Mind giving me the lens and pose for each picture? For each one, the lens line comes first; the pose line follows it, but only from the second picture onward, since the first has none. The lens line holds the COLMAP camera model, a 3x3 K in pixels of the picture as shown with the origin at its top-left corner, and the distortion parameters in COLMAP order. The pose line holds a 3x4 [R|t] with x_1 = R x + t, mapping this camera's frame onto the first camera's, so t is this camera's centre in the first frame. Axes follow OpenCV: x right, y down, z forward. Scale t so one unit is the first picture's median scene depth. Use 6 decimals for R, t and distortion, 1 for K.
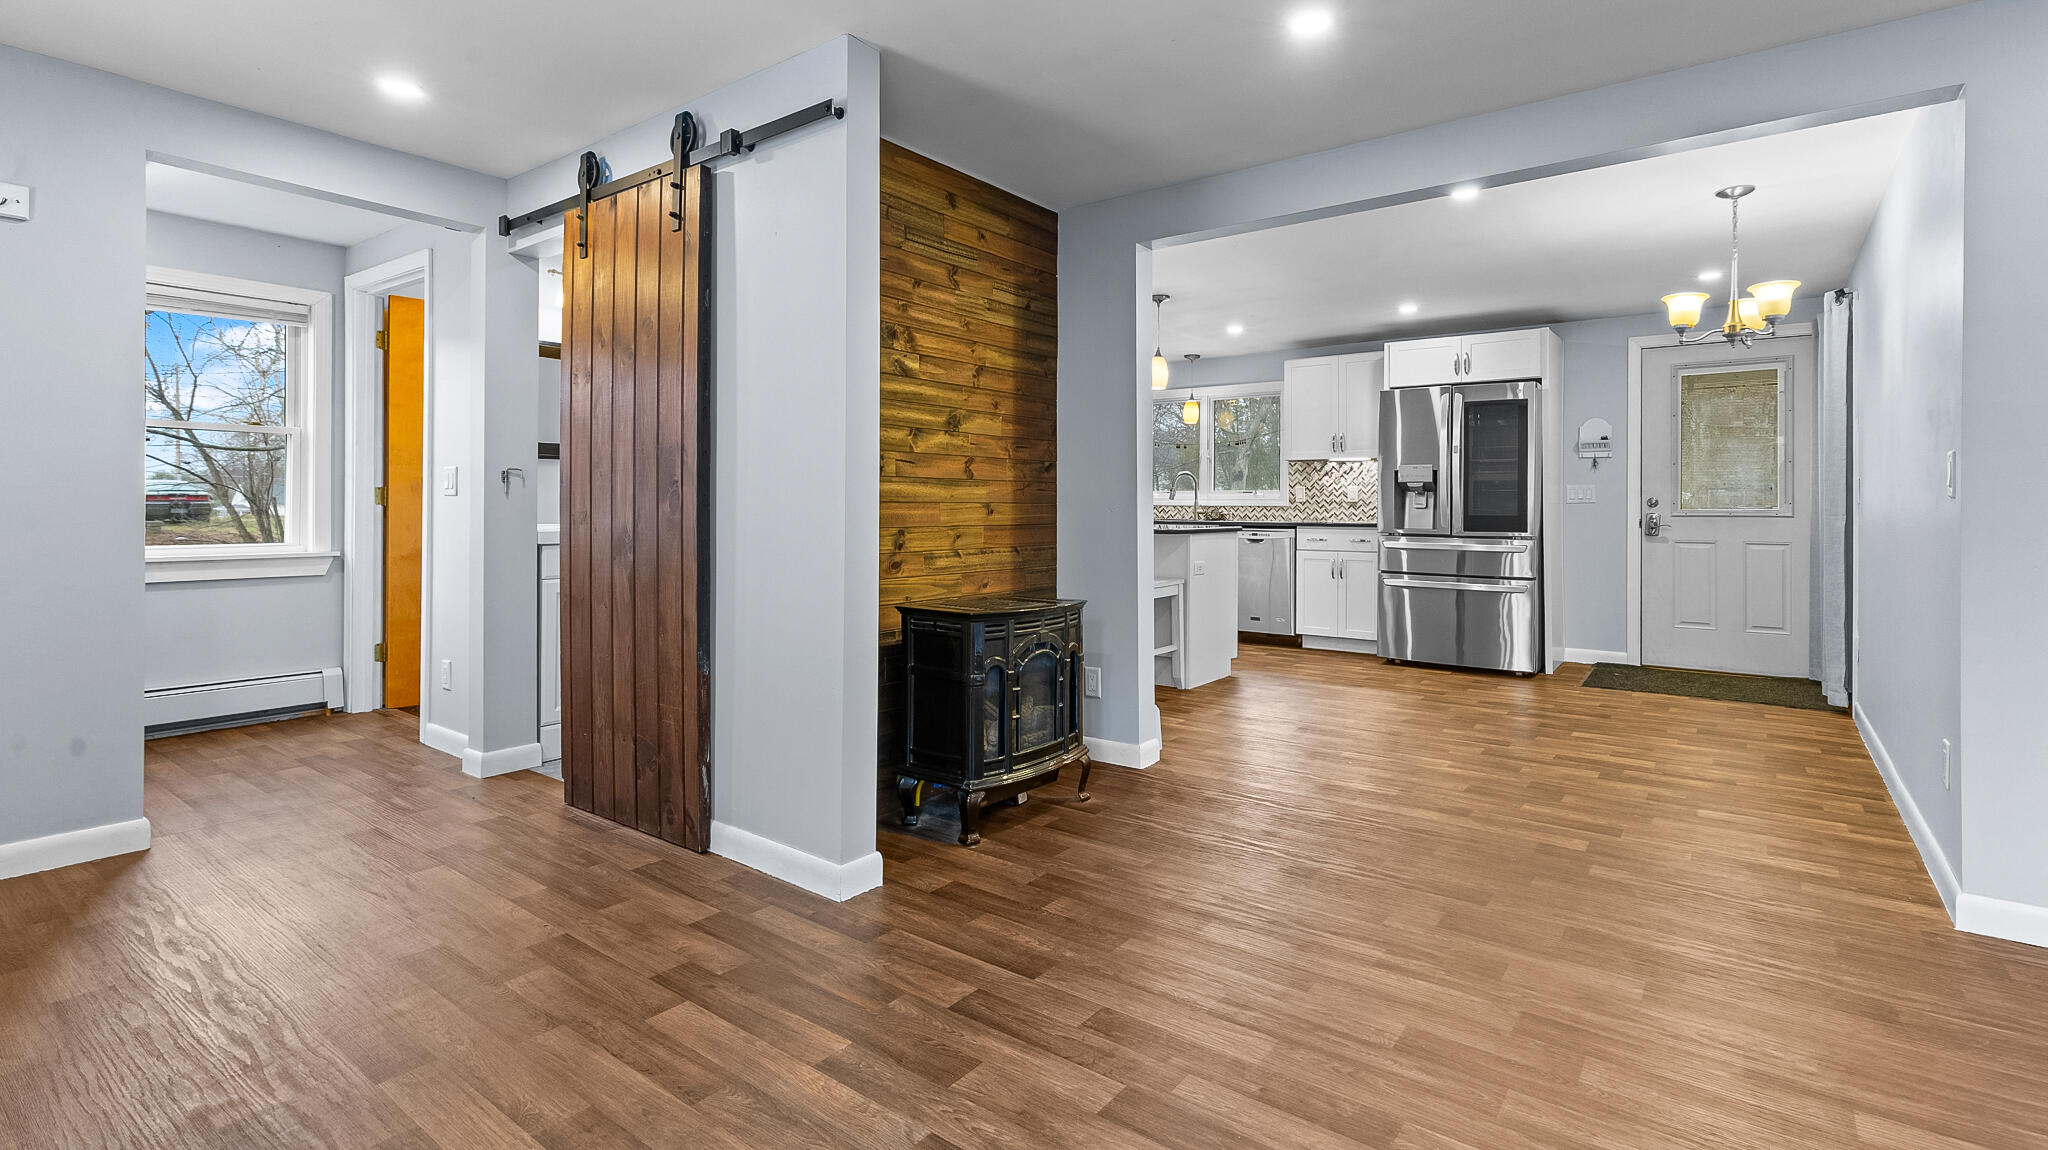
lens RADIAL K [[985.3, 0, 1013.5], [0, 985.3, 496.9], [0, 0, 1]] dist [0.002058, -0.021540]
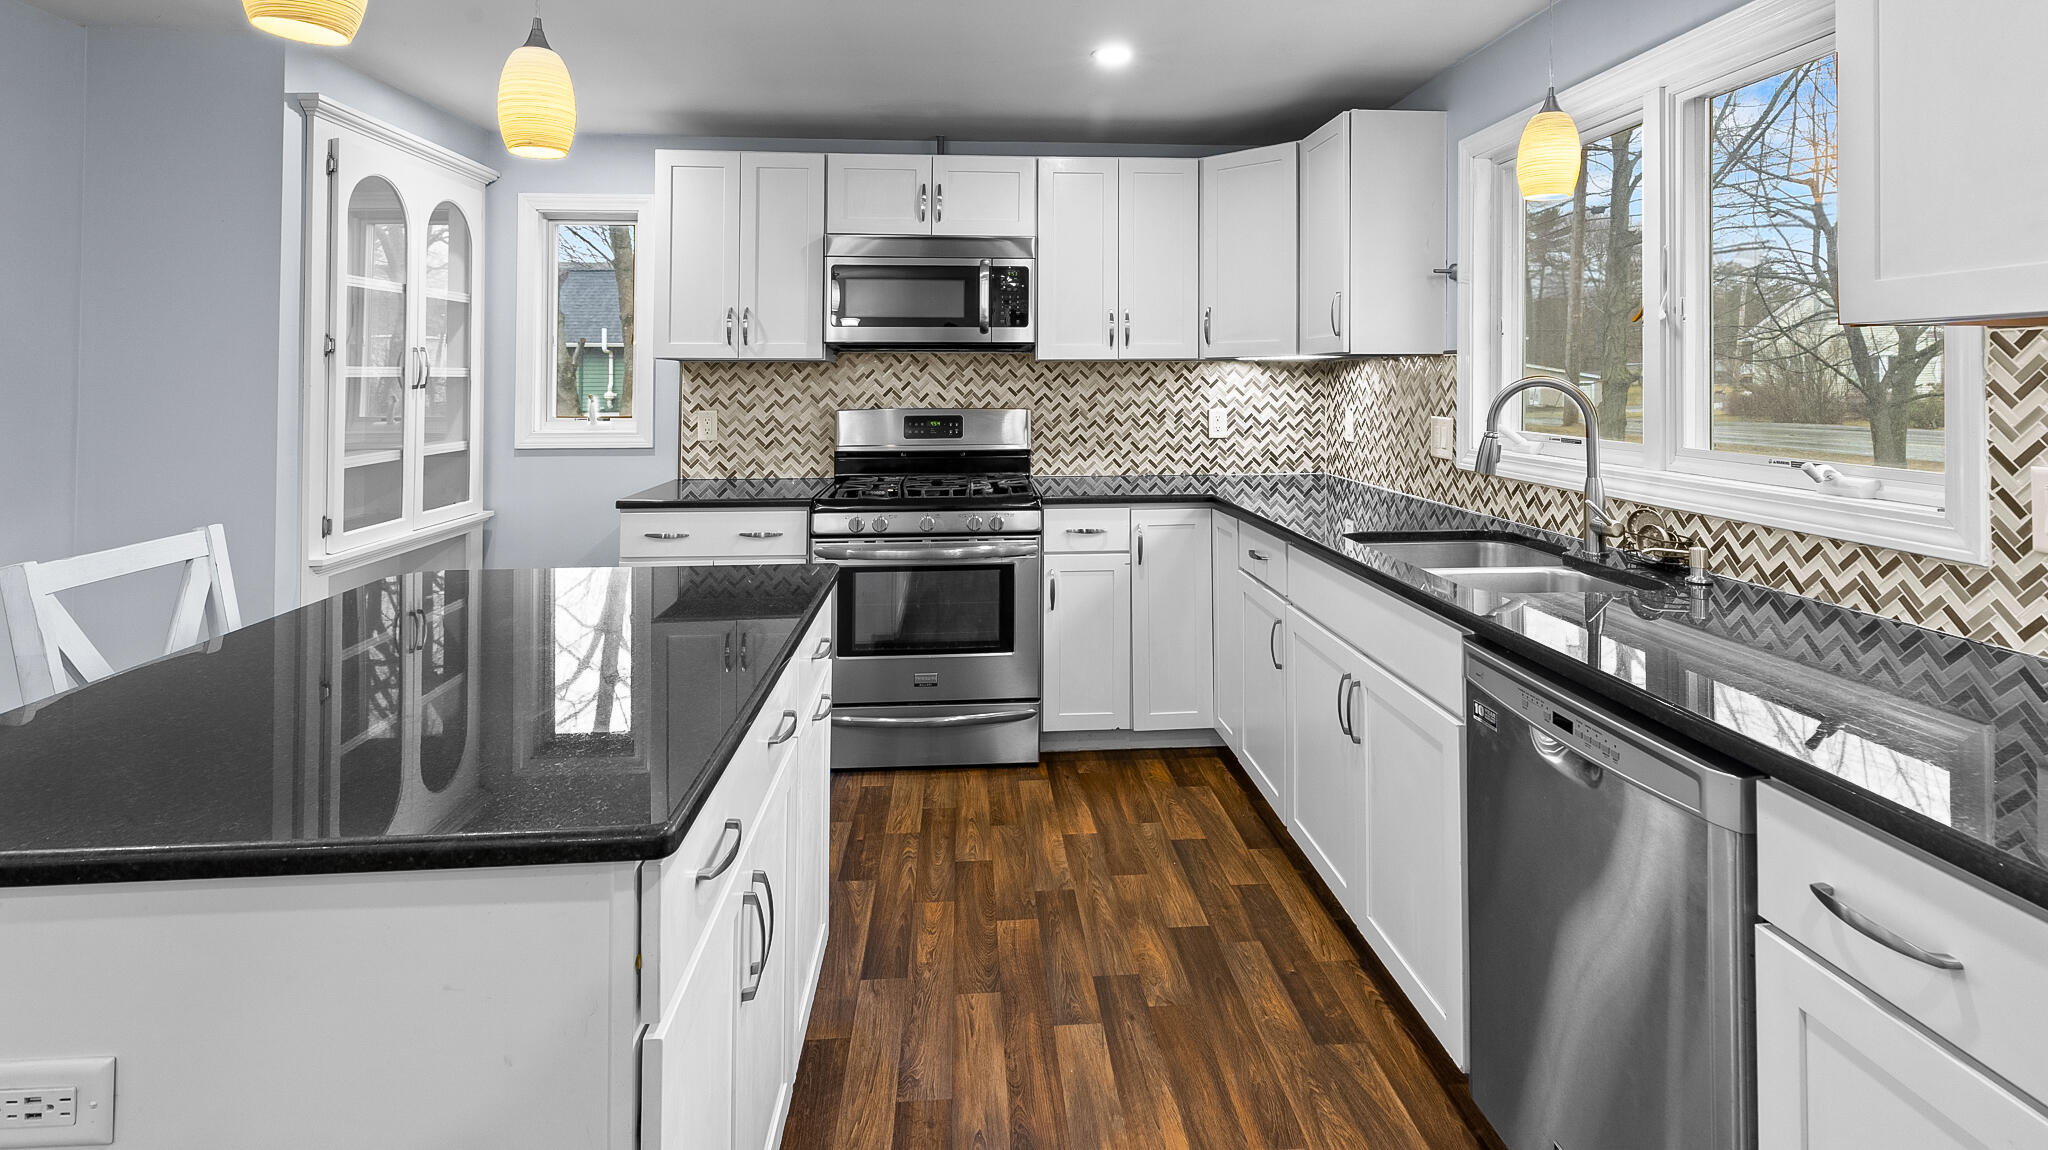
lens RADIAL K [[962.6, 0, 1040.3], [0, 962.6, 372.3], [0, 0, 1]] dist [0.001367, -0.000310]
pose [[0.664718, -0.013493, -0.746973, 0.549277], [0.011763, 0.999902, -0.007594, -0.051722], [0.747002, -0.003738, 0.664811, 1.357869]]
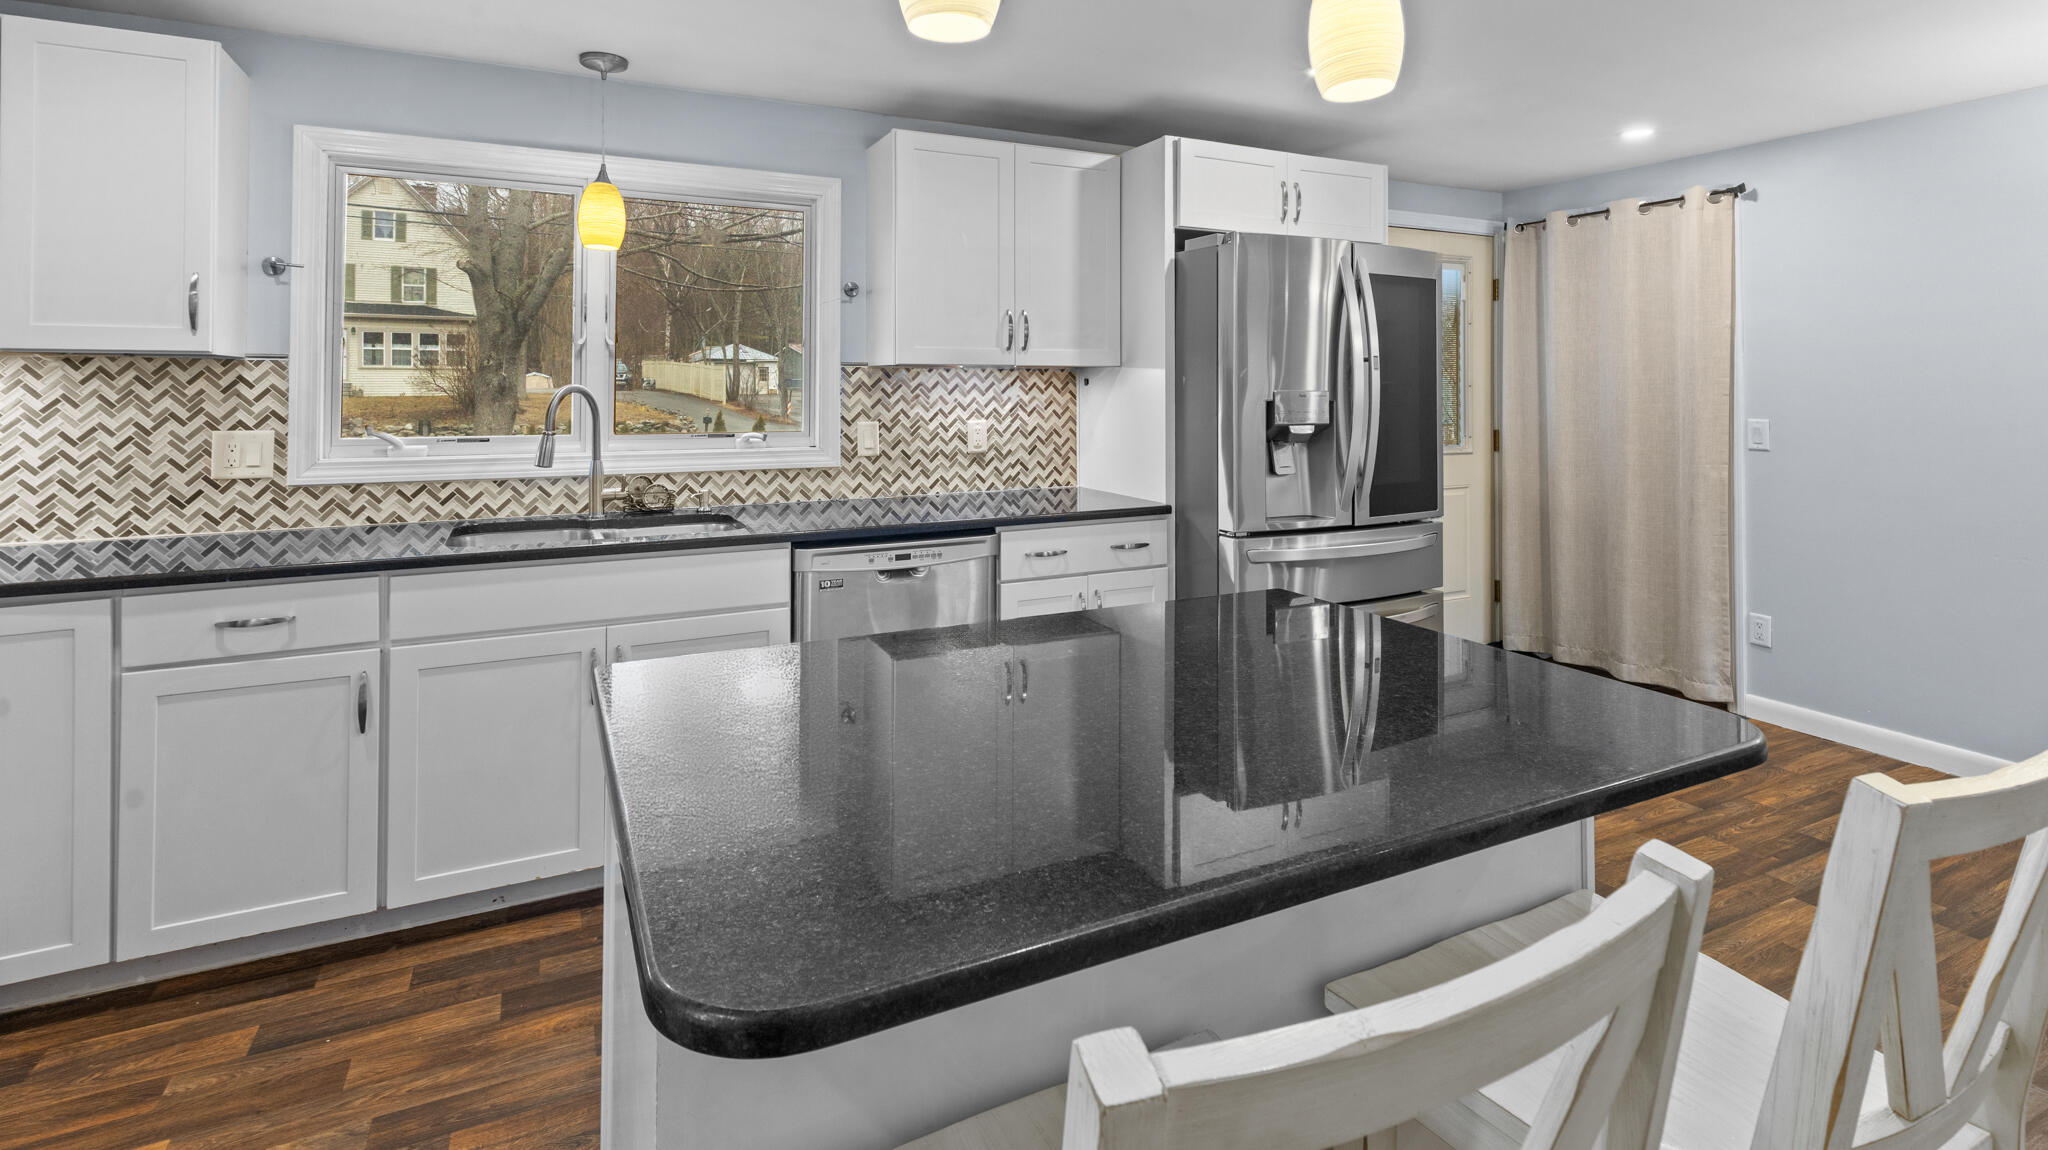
lens RADIAL K [[958.1, 0, 1055.9], [0, 958.1, 373.5], [0, 0, 1]] dist [0.000334, -0.000755]
pose [[0.439418, 0.006449, 0.898260, -0.121627], [-0.004914, 0.999977, -0.004776, -0.056408], [-0.898269, -0.002315, 0.439439, 1.322597]]
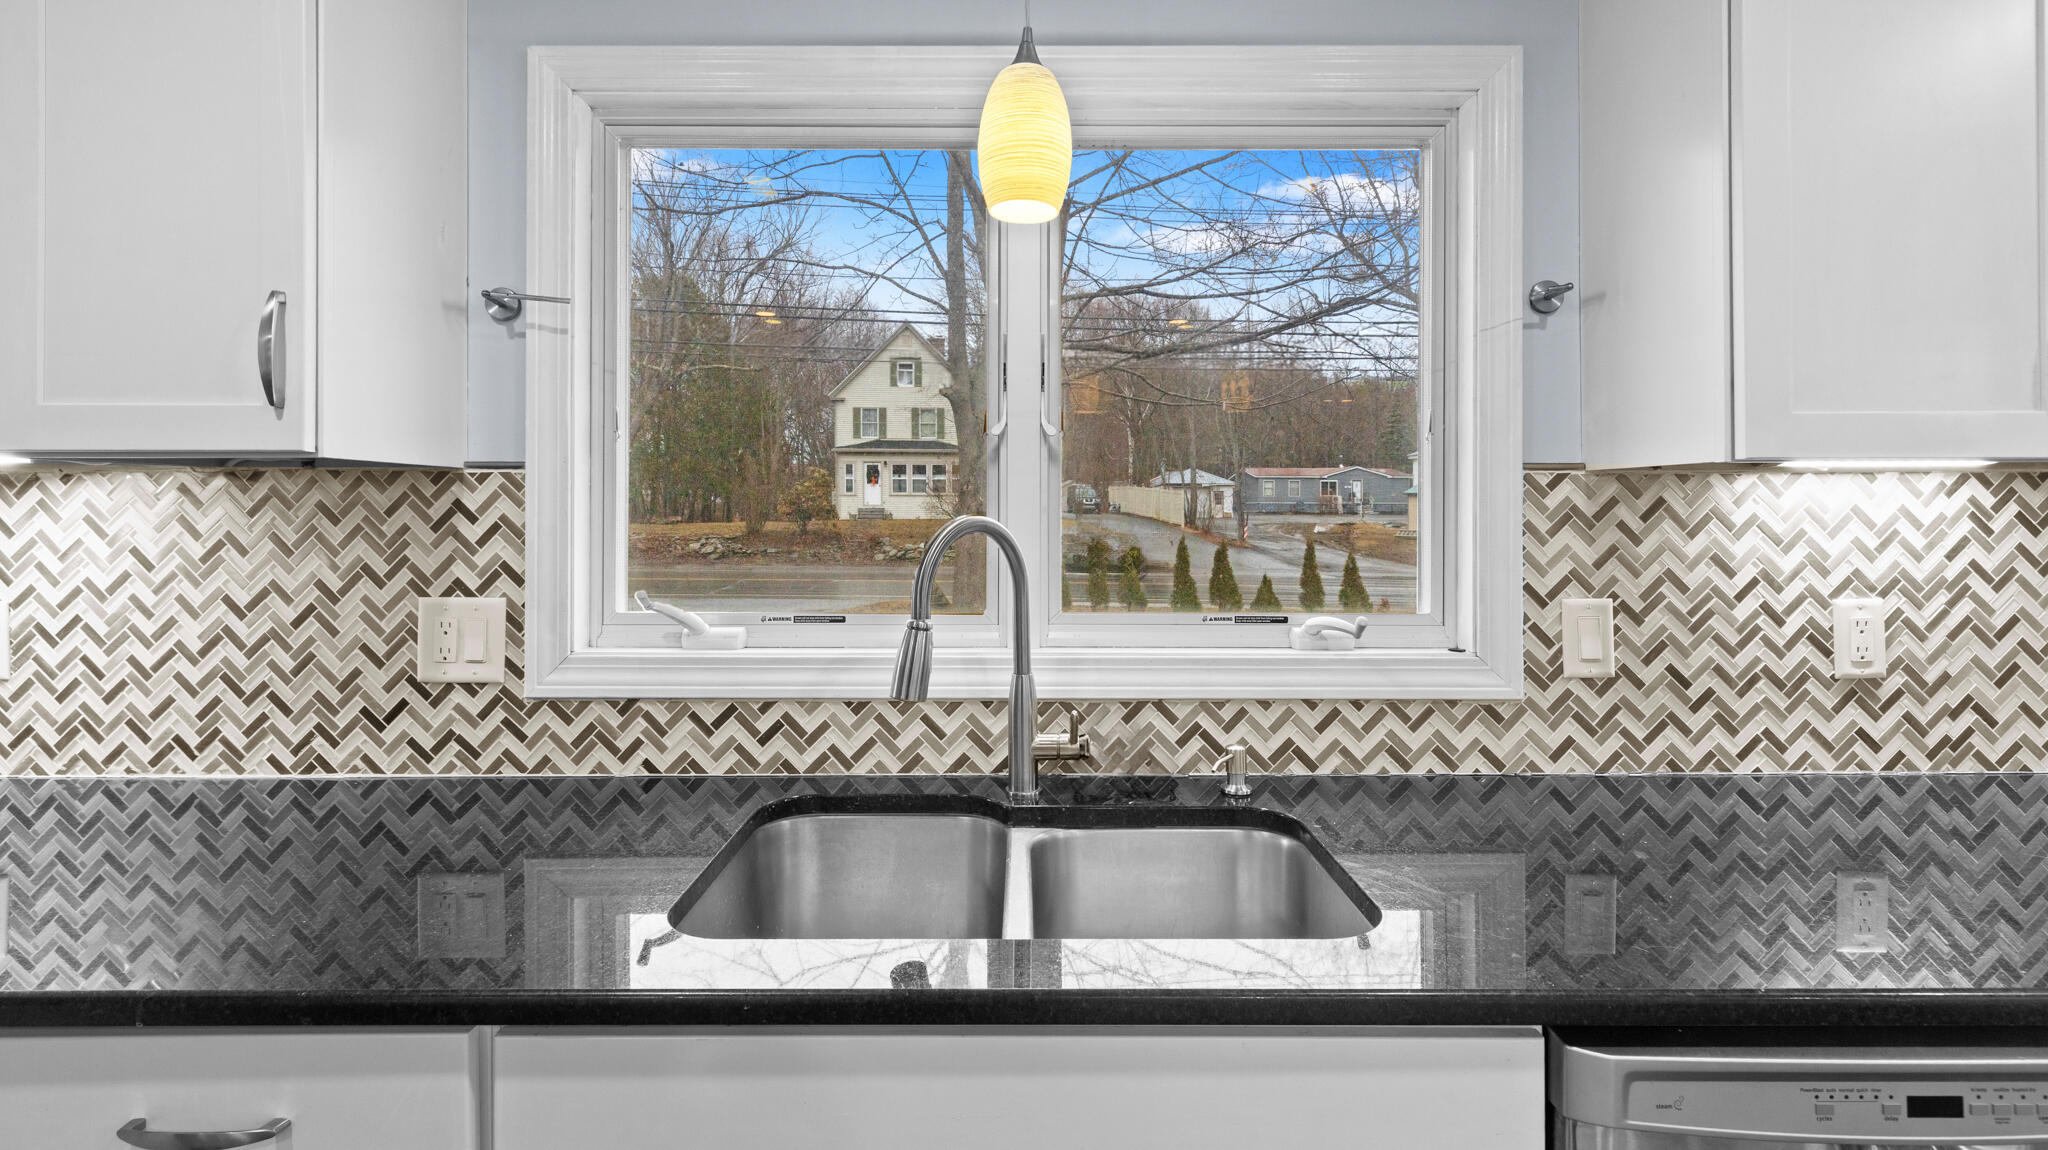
lens RADIAL K [[971.4, 0, 1050.9], [0, 971.4, 507.4], [0, 0, 1]] dist [0.002762, -0.000381]
pose [[0.797132, -0.005301, 0.603782, 0.162661], [0.001355, 0.999975, 0.006990, -0.055001], [-0.603804, -0.004753, 0.797119, 1.654745]]
